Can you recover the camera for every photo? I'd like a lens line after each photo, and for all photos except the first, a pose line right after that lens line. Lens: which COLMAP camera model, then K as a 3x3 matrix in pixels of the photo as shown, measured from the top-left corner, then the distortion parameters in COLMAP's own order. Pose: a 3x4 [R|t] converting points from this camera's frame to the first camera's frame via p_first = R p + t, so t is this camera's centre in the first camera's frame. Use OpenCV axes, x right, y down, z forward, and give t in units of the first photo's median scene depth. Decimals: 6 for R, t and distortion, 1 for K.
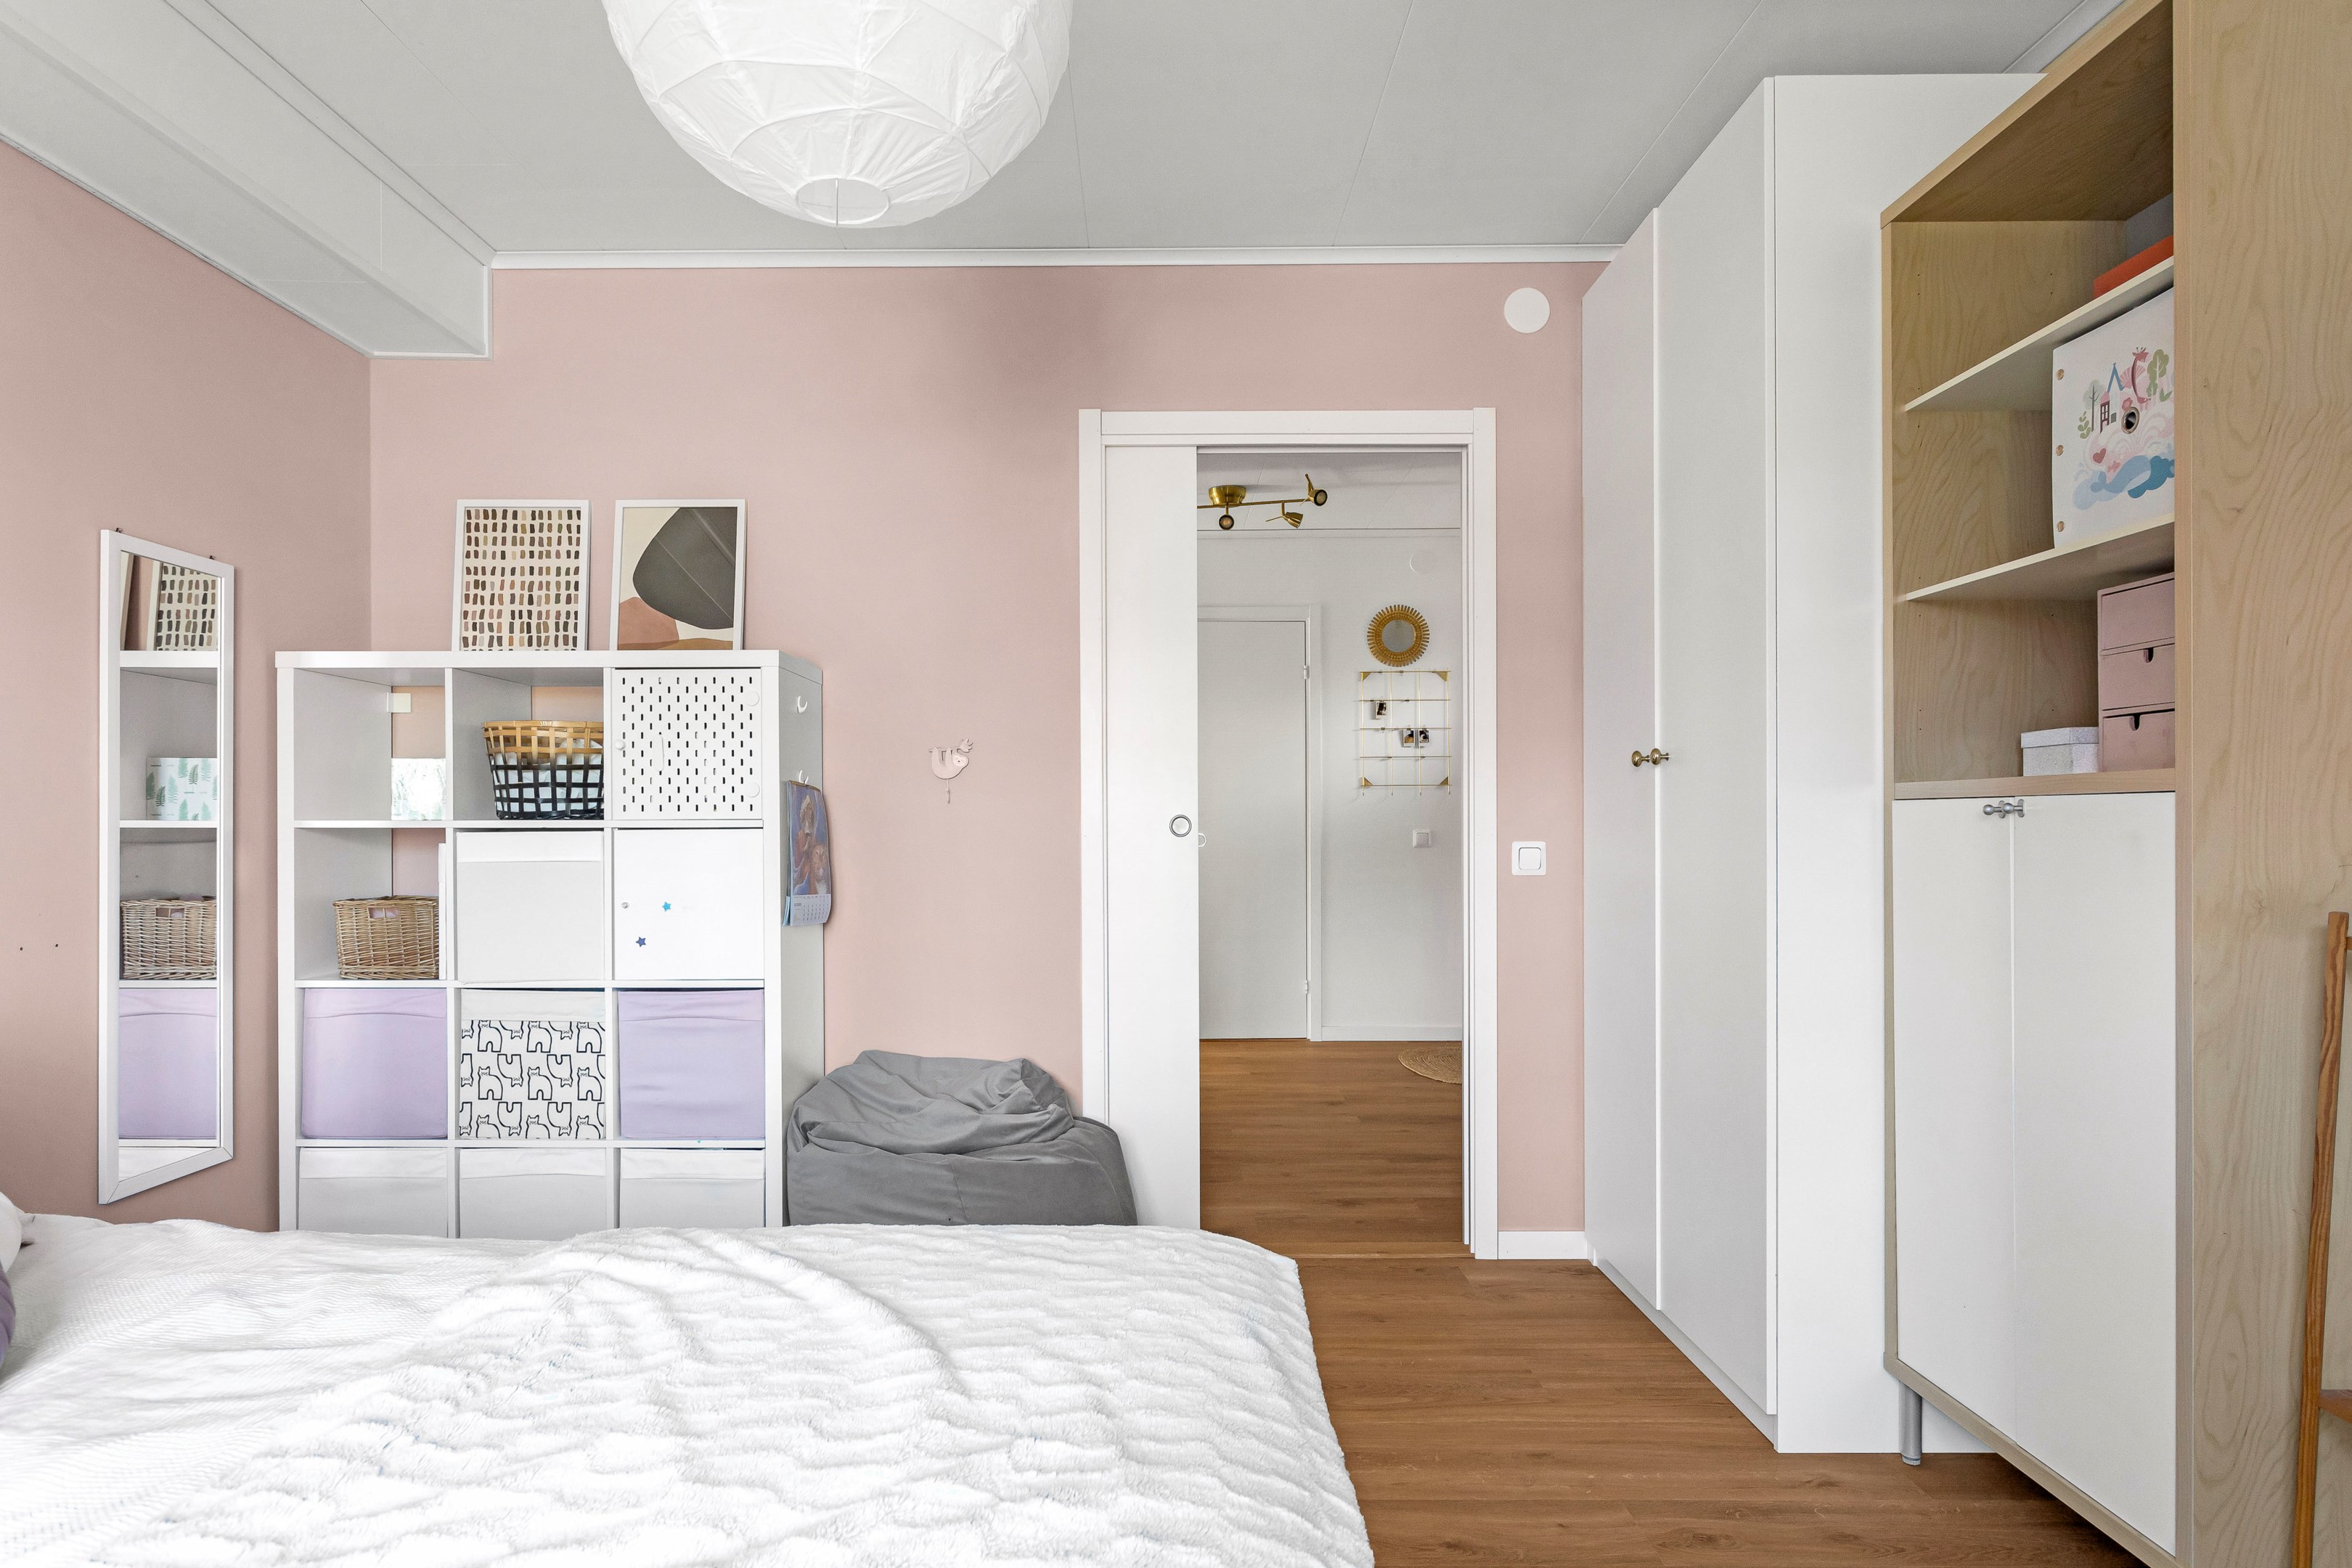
lens RADIAL K [[1453.5, 0, 1164.1], [0, 1453.5, 823.6], [0, 0, 1]] dist [0.041760, 0.000300]
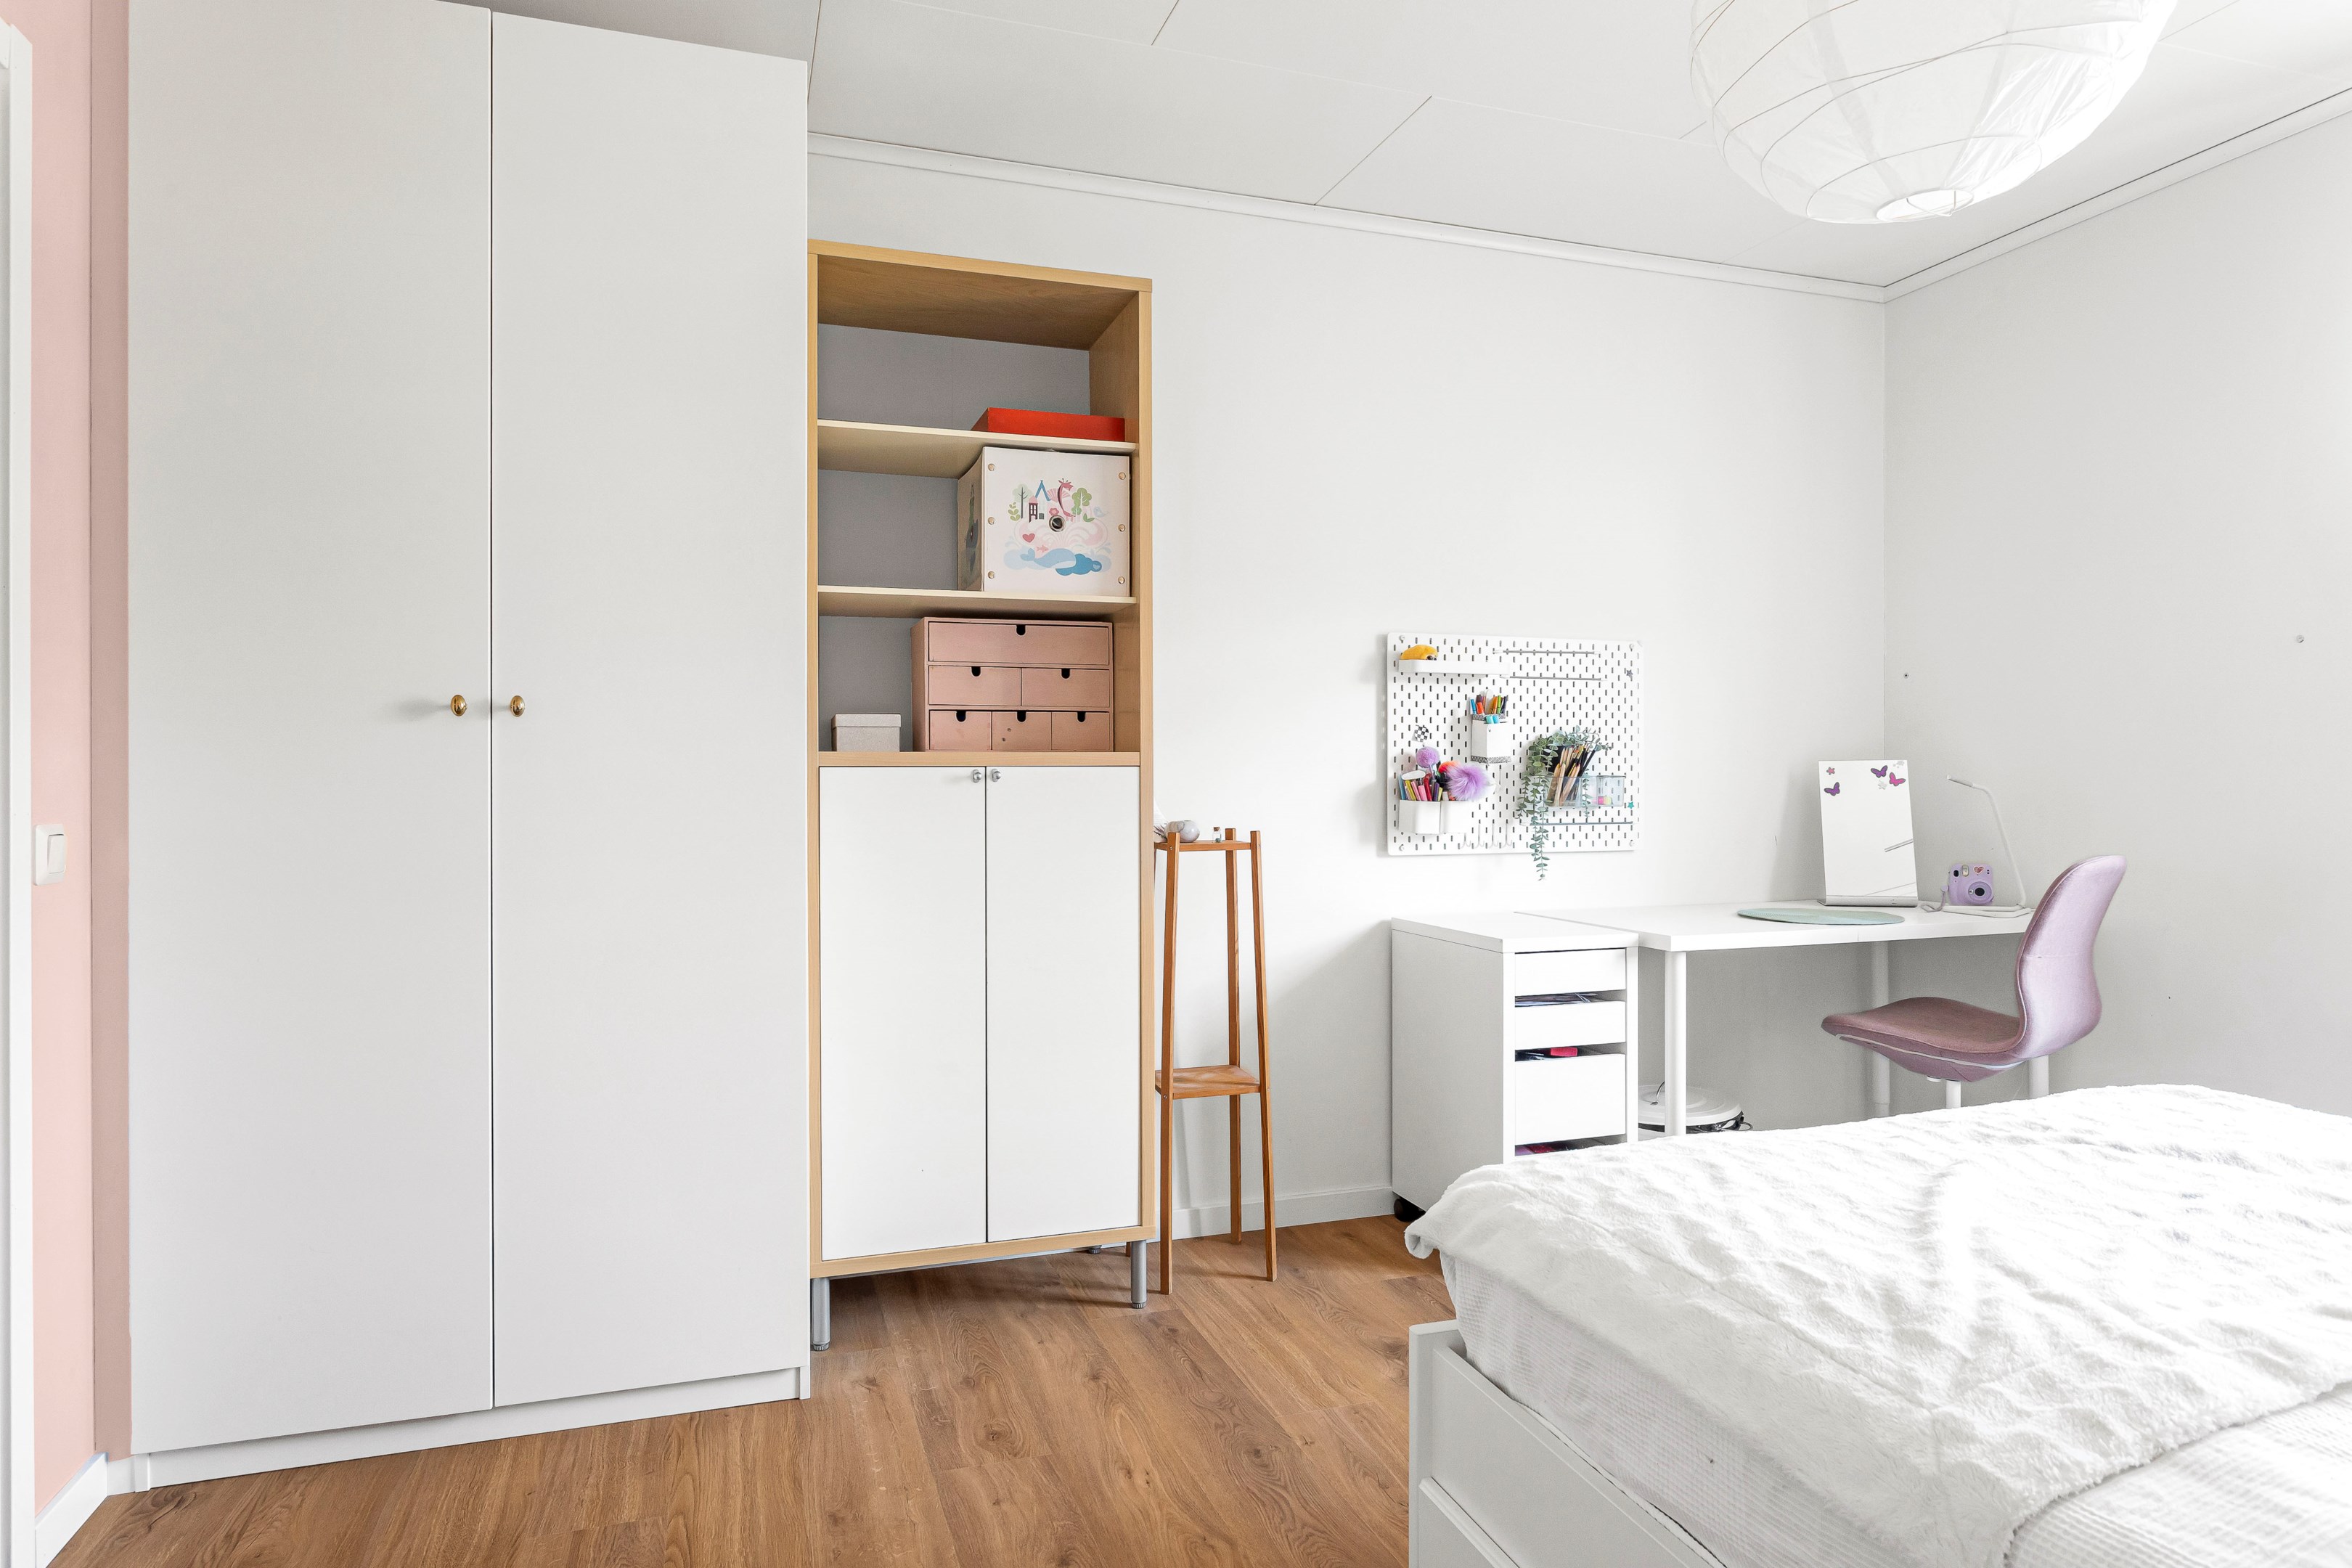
lens RADIAL K [[1365.2, 0, 1176.0], [0, 1365.2, 784.0], [0, 0, 1]] dist [0.035498, -0.000055]
pose [[-0.320526, -0.000616, 0.947239, -0.717984], [0.008600, 0.999957, 0.003561, -0.005781], [-0.947201, 0.009287, -0.320507, 1.317922]]
